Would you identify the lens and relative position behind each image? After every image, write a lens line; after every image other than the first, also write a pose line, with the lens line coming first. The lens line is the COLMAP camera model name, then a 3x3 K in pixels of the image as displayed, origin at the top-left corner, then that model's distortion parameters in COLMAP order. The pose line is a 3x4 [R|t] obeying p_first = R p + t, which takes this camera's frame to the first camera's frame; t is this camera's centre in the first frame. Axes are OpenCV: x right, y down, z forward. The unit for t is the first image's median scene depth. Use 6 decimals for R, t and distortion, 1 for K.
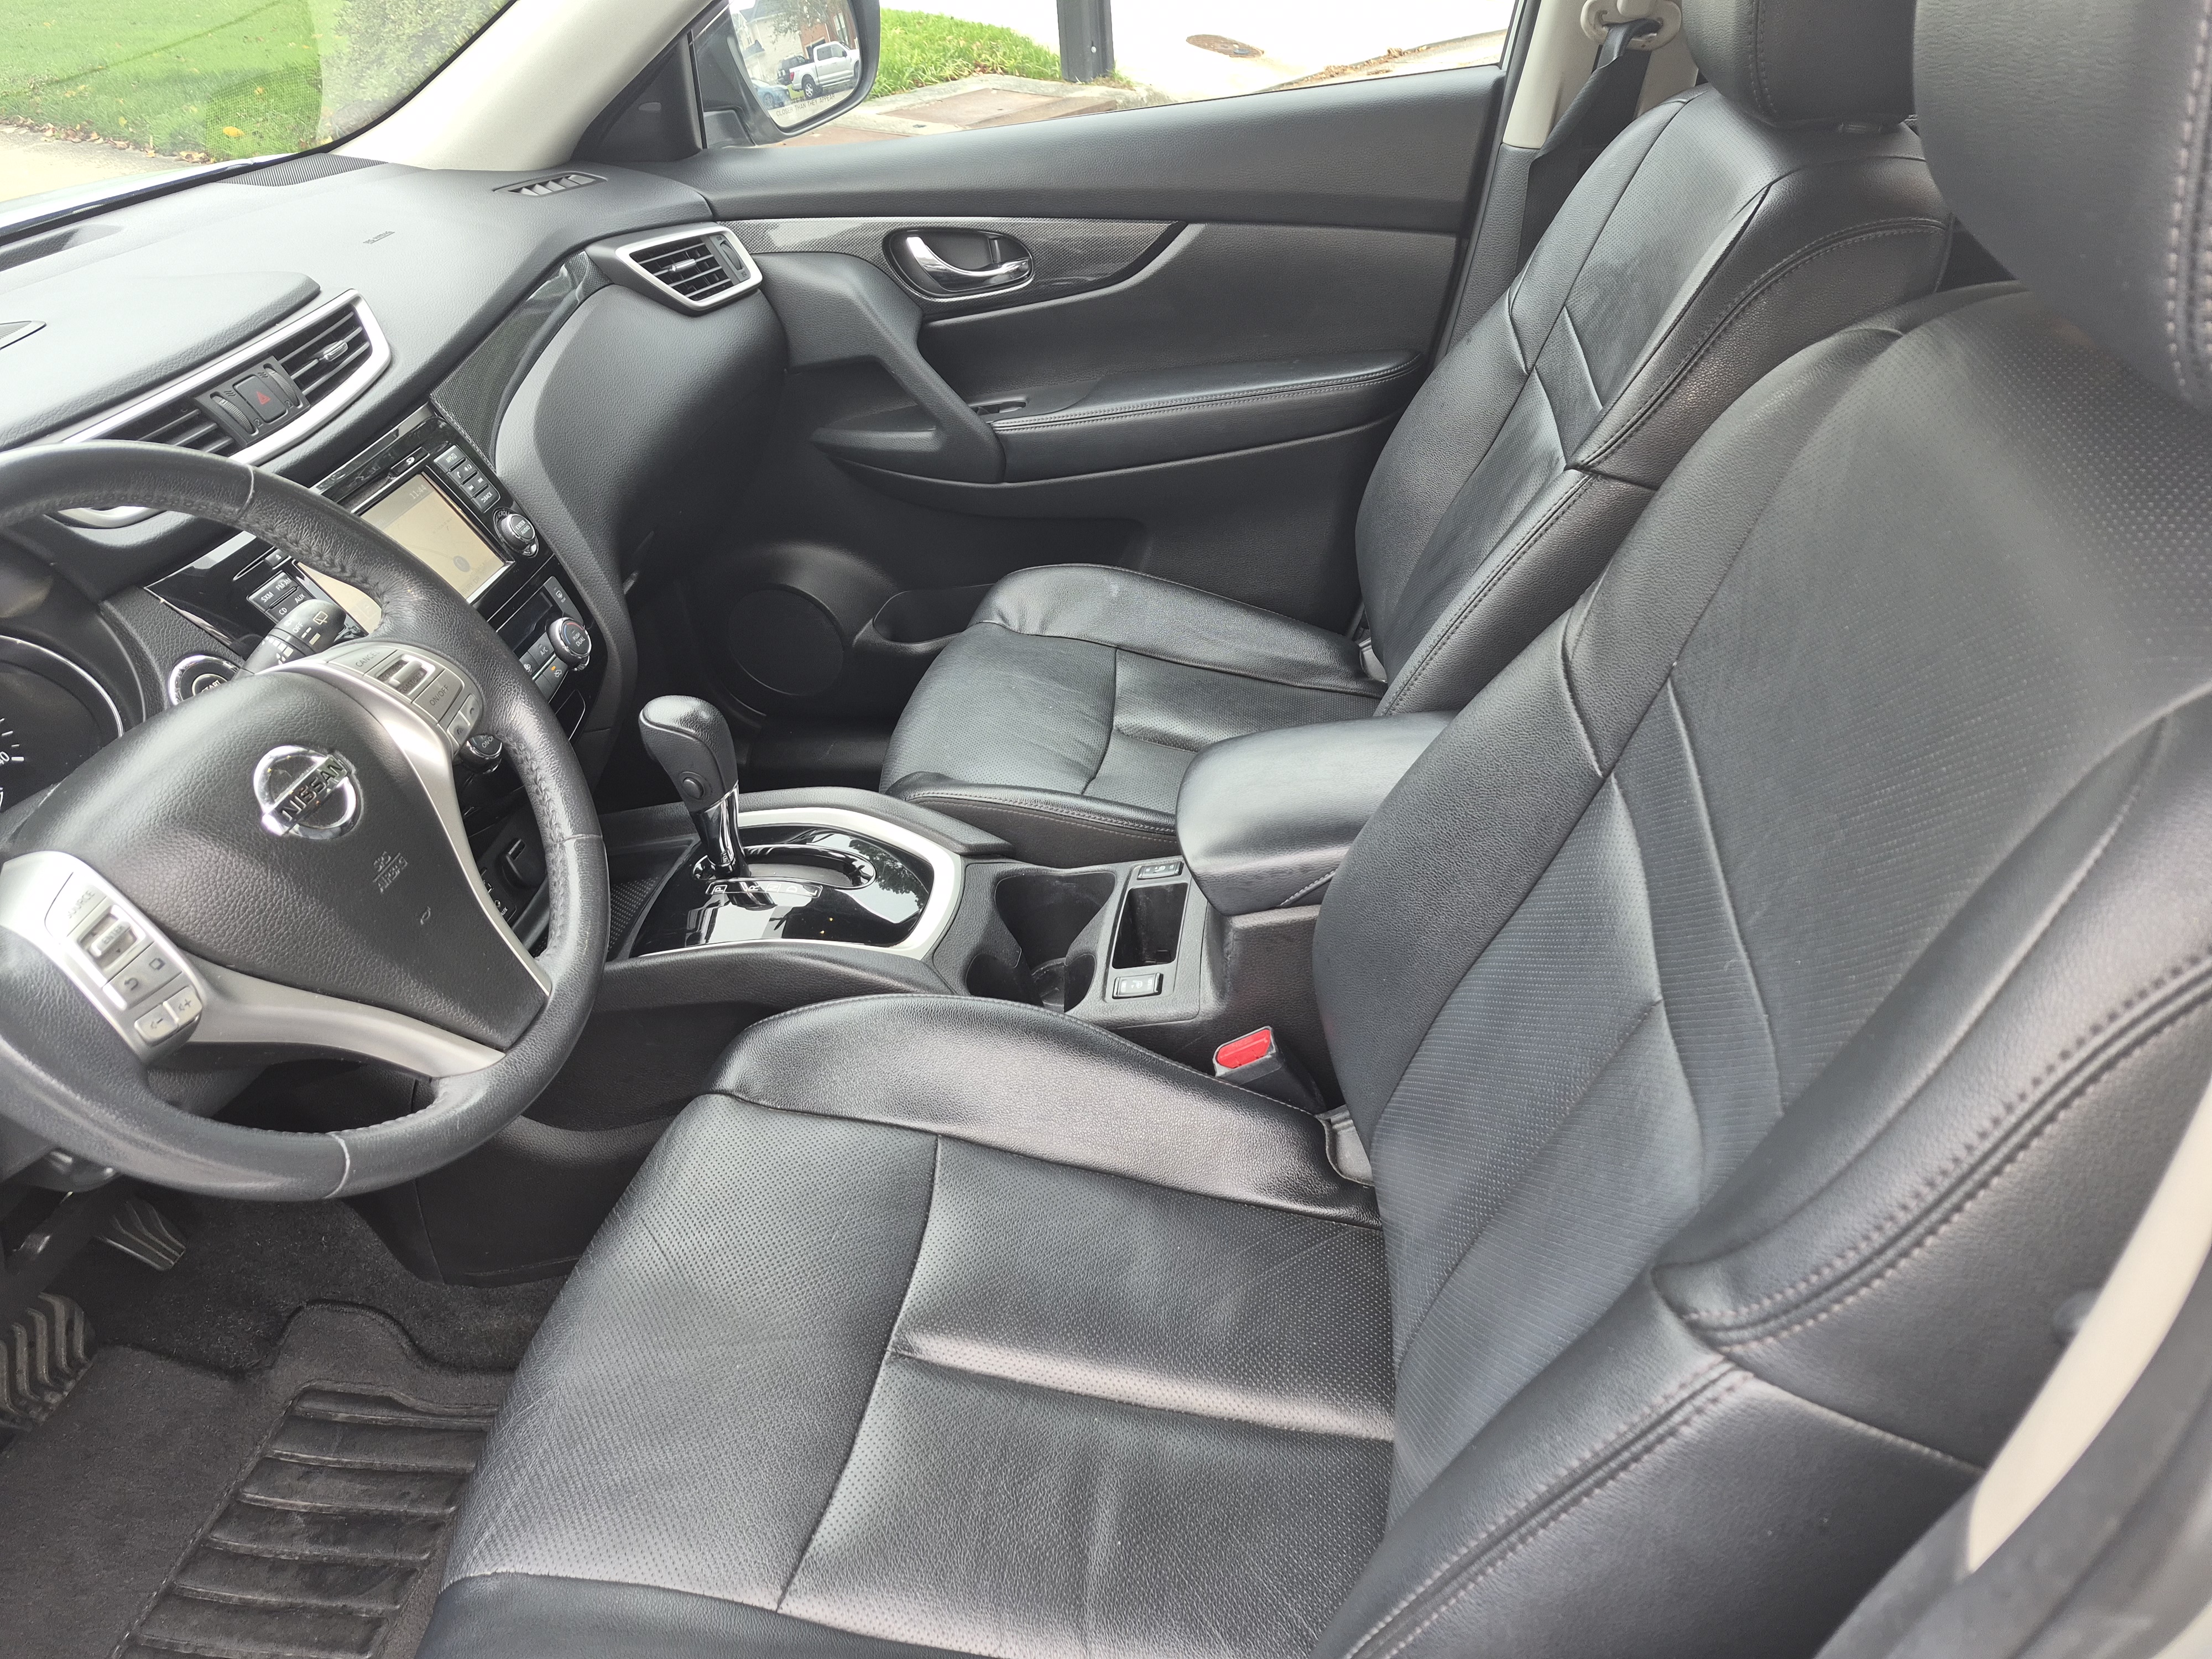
lens RADIAL K [[1541.0, 0, 1106.0], [0, 1541.0, 829.5], [0, 0, 1]] dist [0.004947, -0.004310]
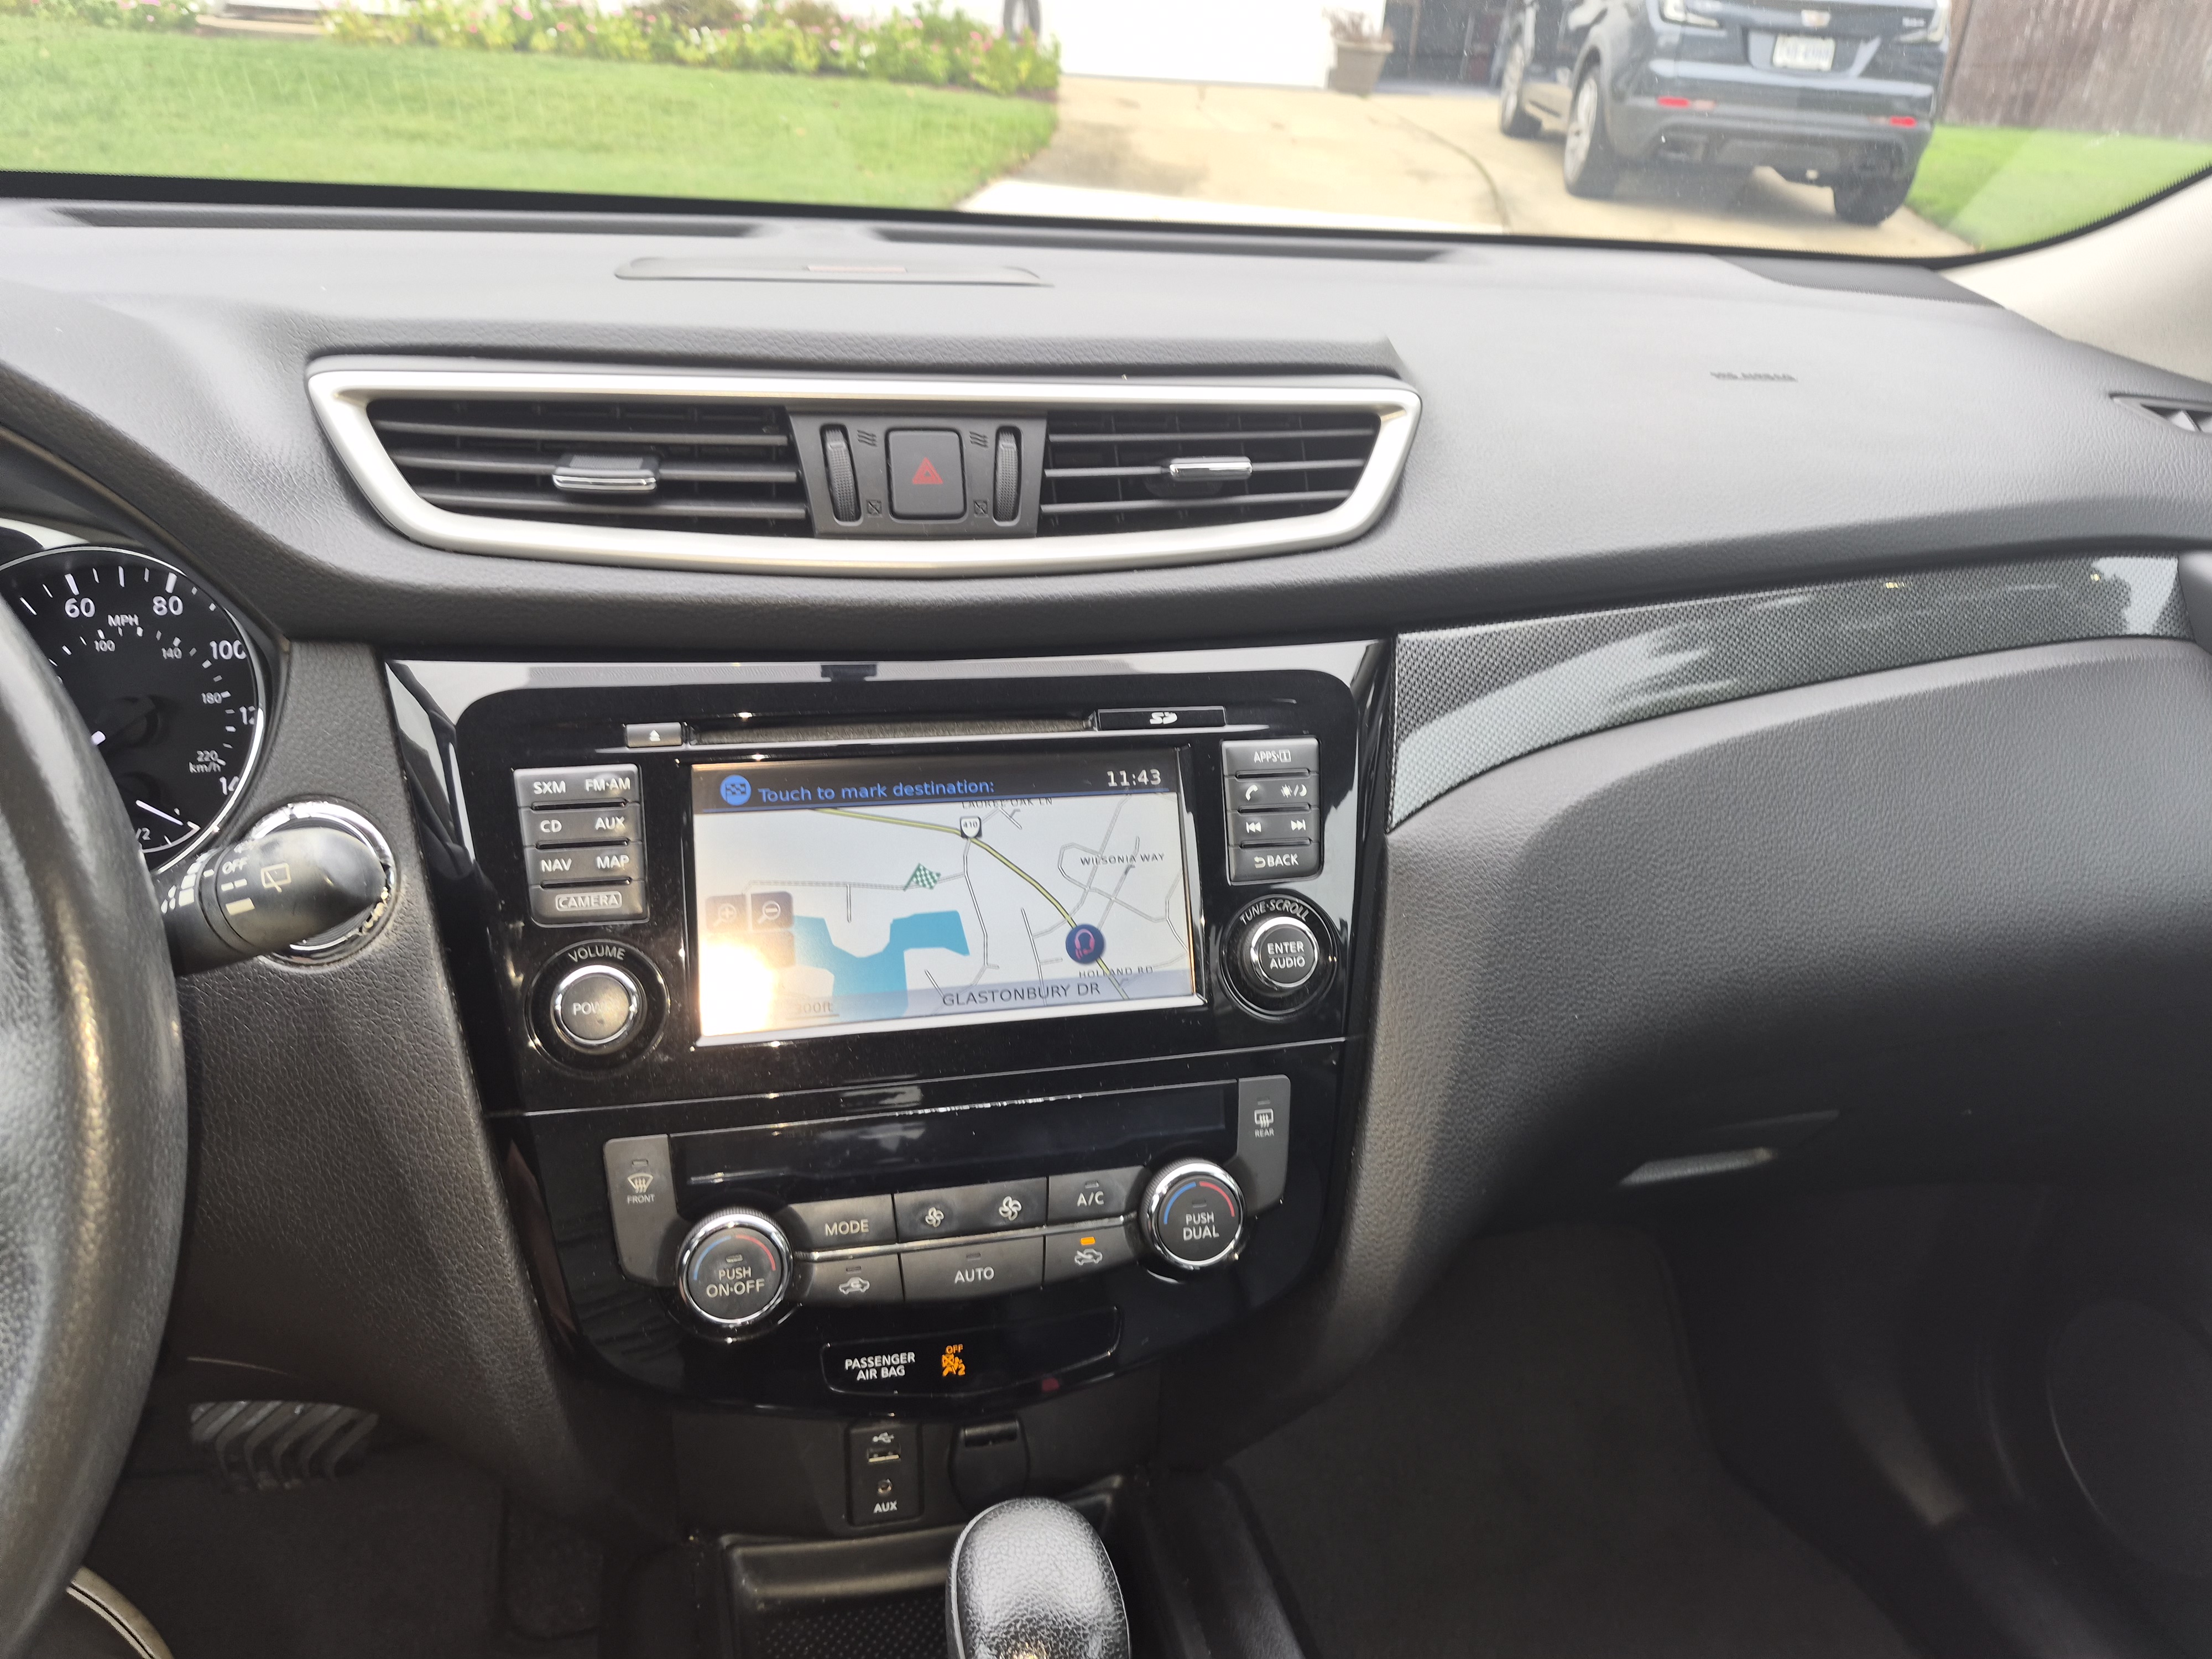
lens RADIAL K [[1541.0, 0, 1106.0], [0, 1541.0, 829.5], [0, 0, 1]] dist [0.004947, -0.004310]
pose [[0.360054, 0.492942, -0.792066, -0.068362], [-0.589951, 0.778007, 0.216015, -0.293951], [0.722716, 0.389503, 0.570937, 0.710739]]
